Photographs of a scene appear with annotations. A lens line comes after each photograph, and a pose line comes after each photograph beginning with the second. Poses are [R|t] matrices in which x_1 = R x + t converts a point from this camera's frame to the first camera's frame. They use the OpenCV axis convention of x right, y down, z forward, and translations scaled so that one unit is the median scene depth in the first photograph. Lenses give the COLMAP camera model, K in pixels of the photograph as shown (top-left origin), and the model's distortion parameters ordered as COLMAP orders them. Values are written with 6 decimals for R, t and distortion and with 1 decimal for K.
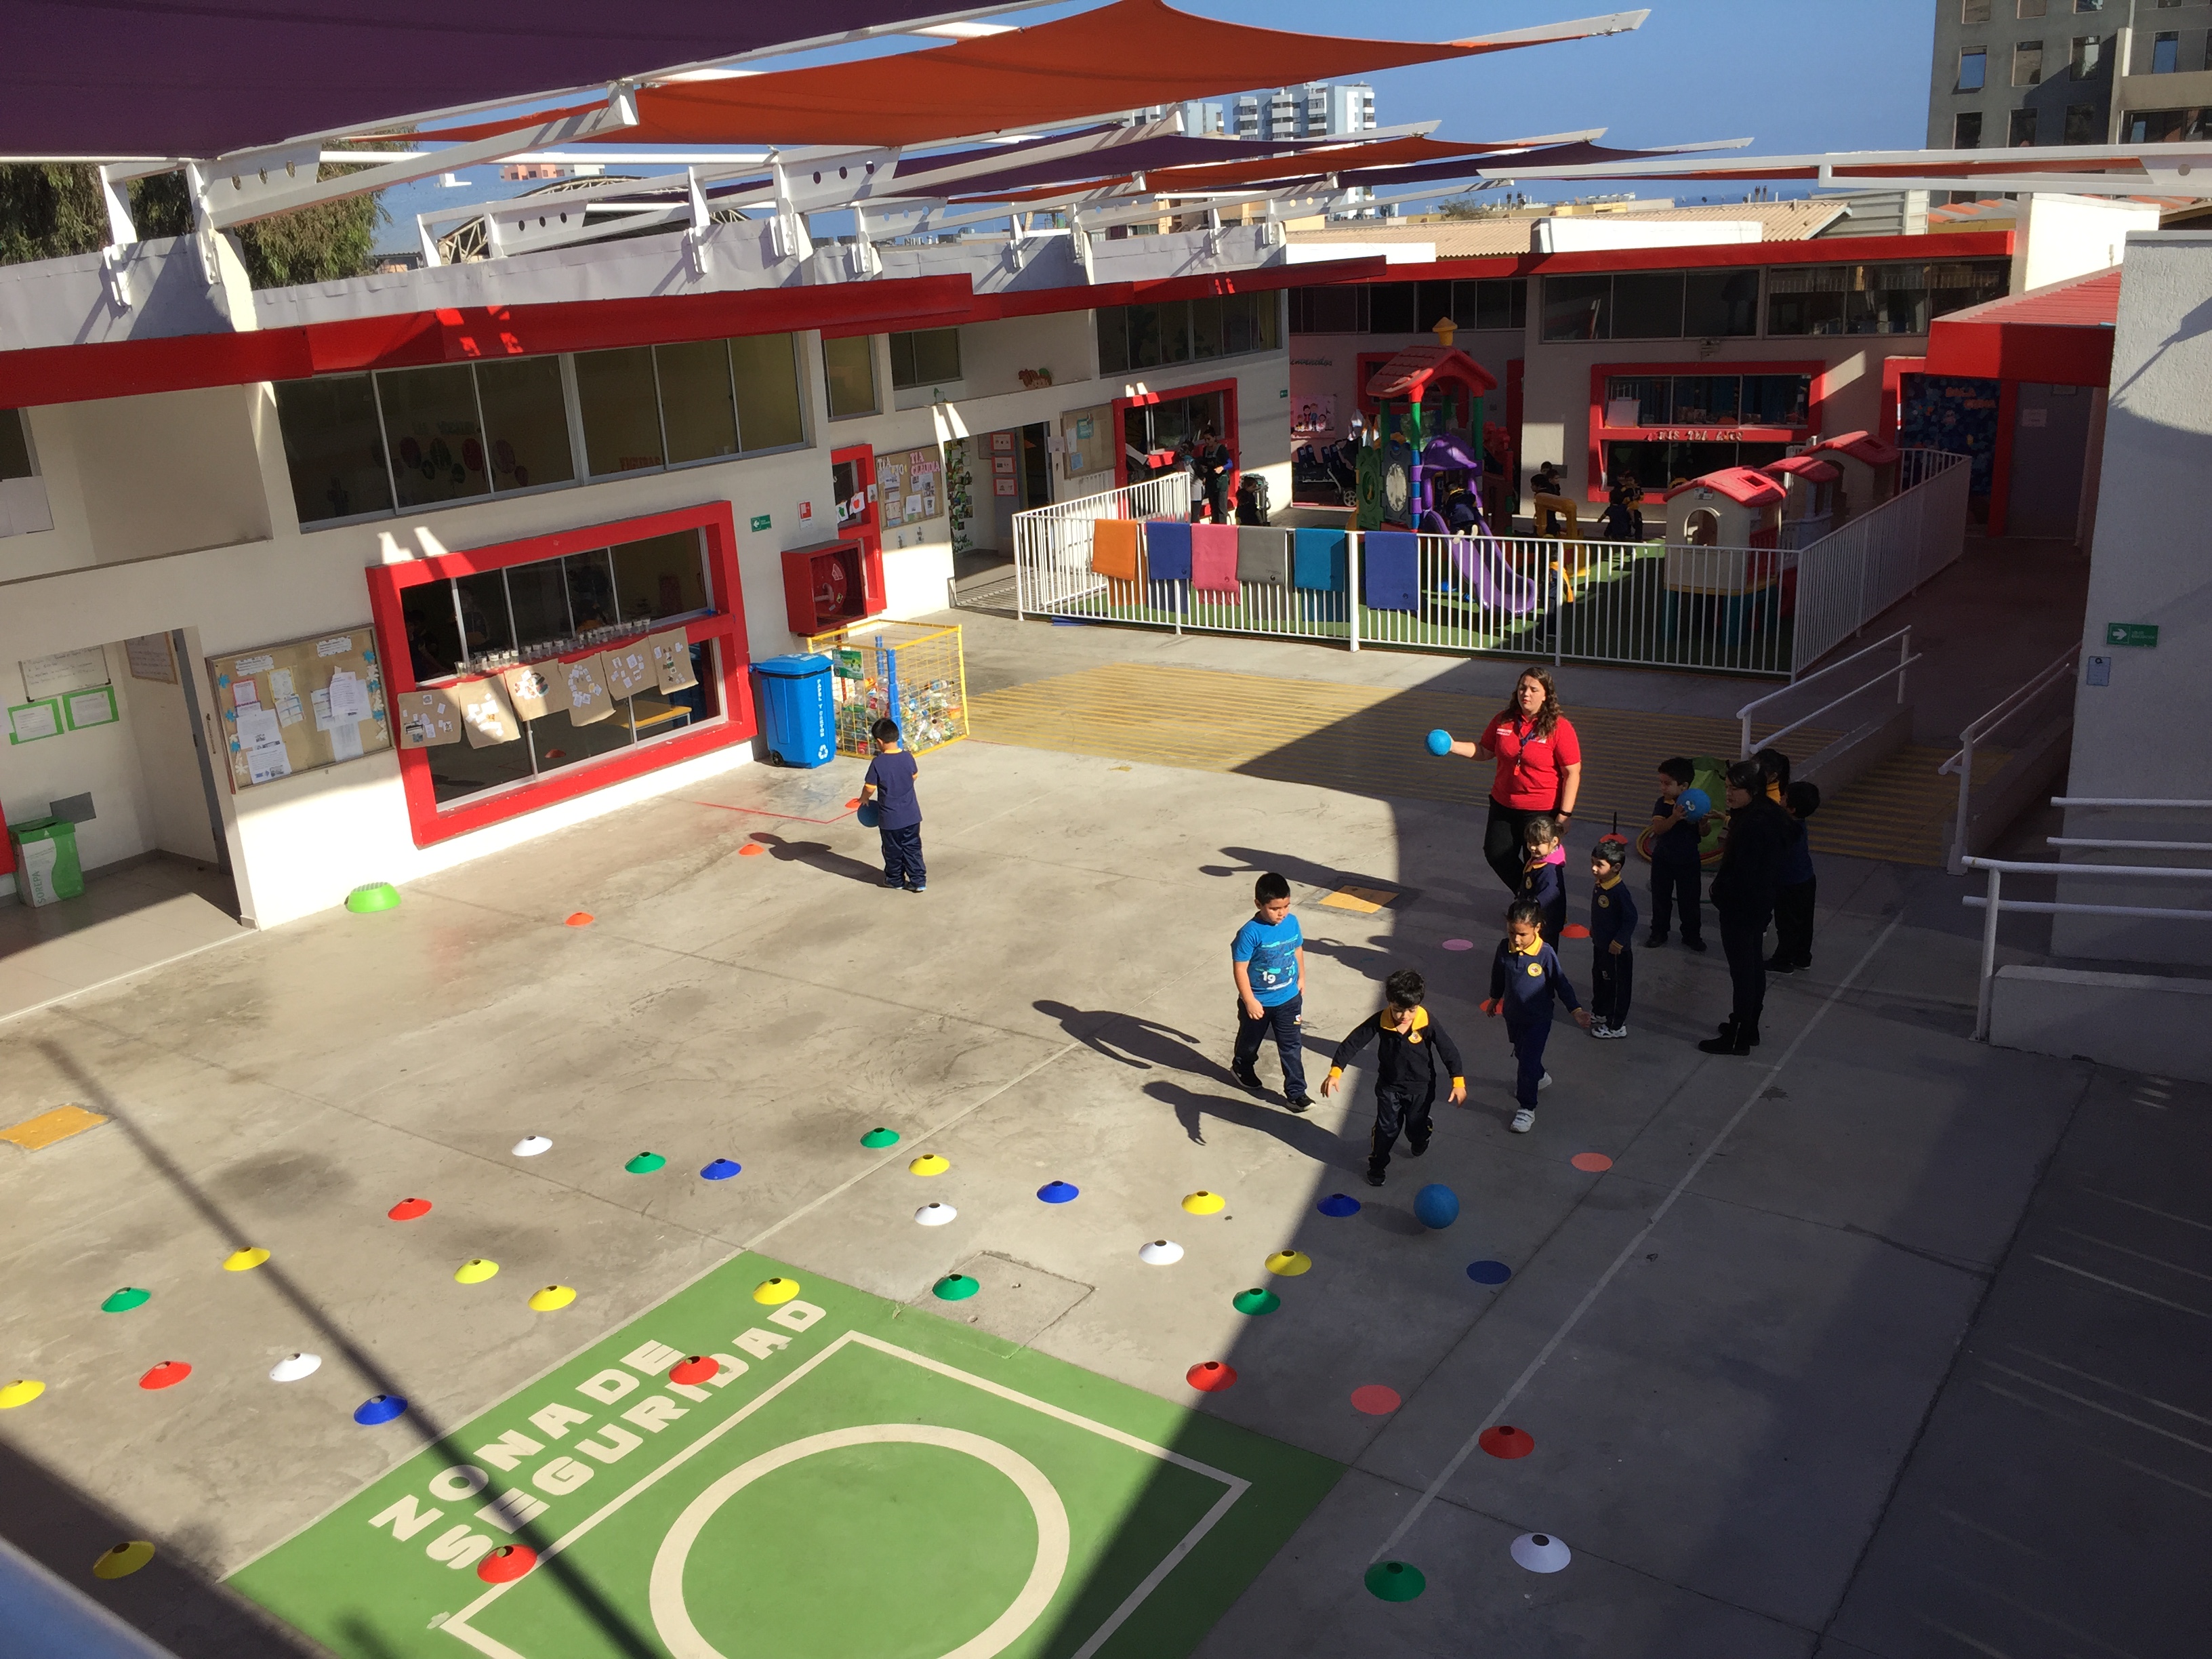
lens RADIAL K [[1905.3, 0, 1105.1], [0, 1905.3, 794.8], [0, 0, 1]] dist [0.070297, -0.071674]
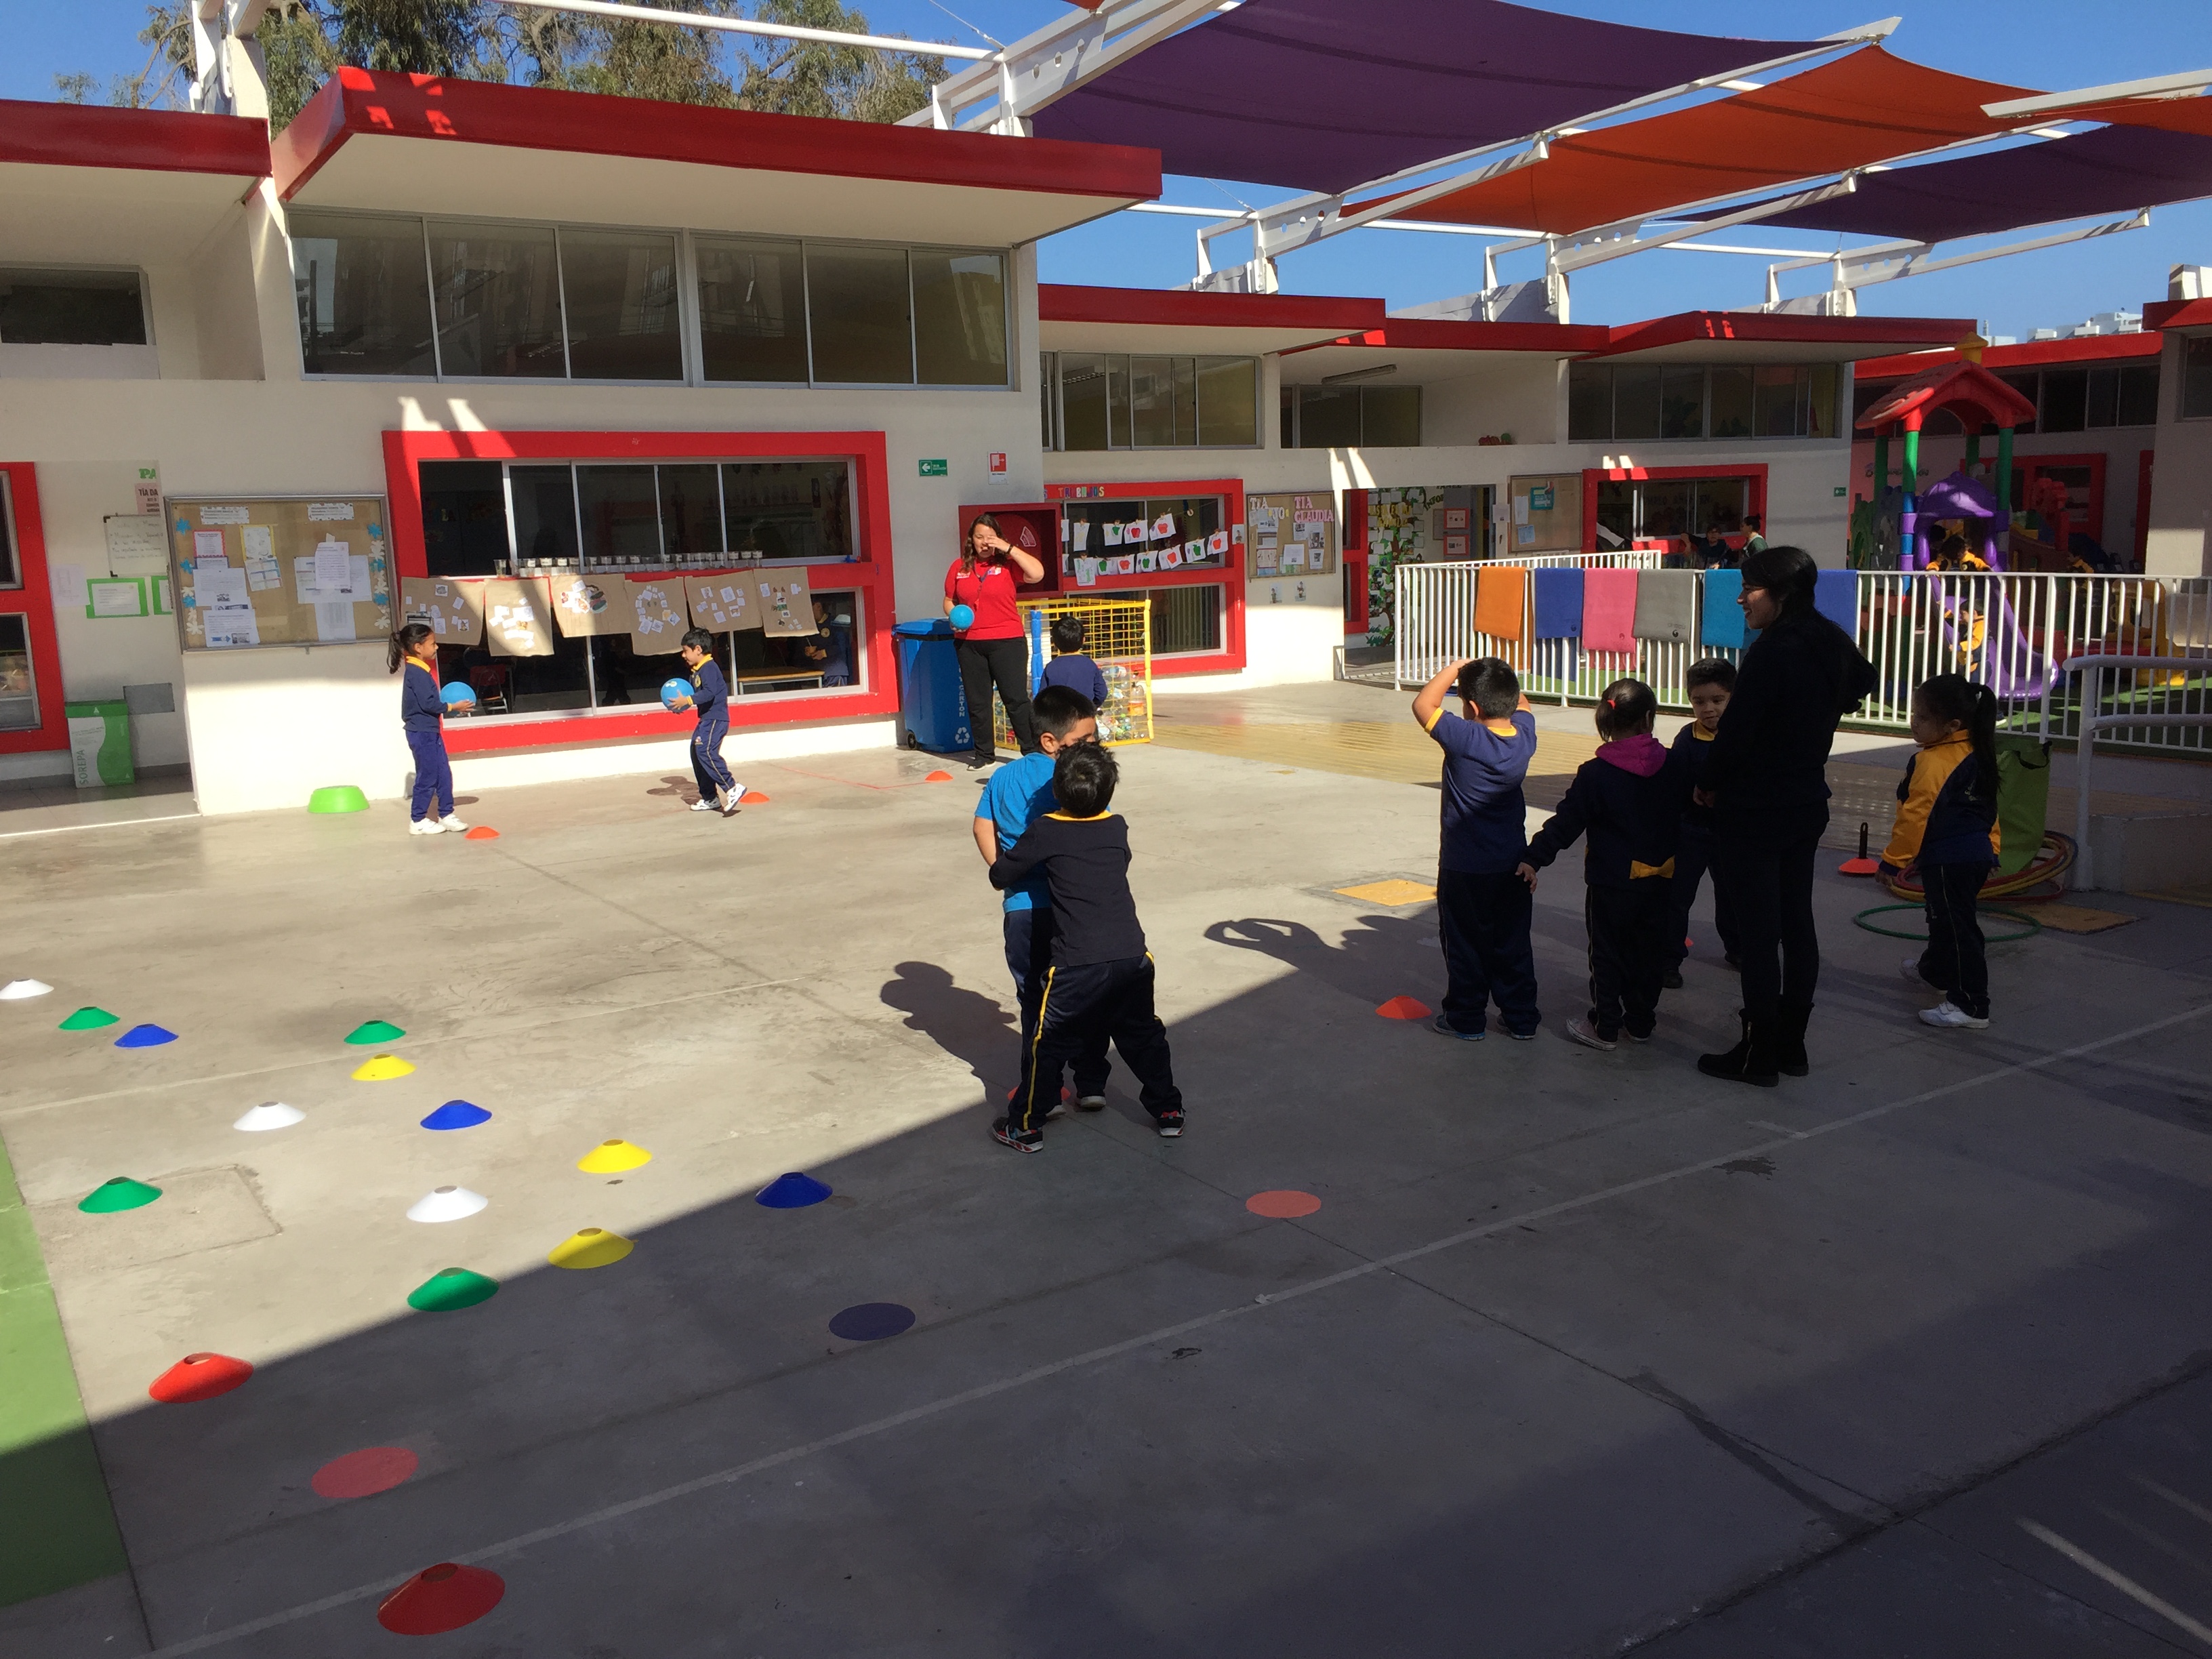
lens RADIAL K [[1885.3, 0, 1103.2], [0, 1885.3, 815.7], [0, 0, 1]] dist [0.079282, -0.102033]
pose [[0.927720, 0.085101, -0.363447, 0.221743], [-0.123655, 0.988753, -0.084120, 0.077458], [0.352201, 0.122982, 0.927809, 0.274916]]
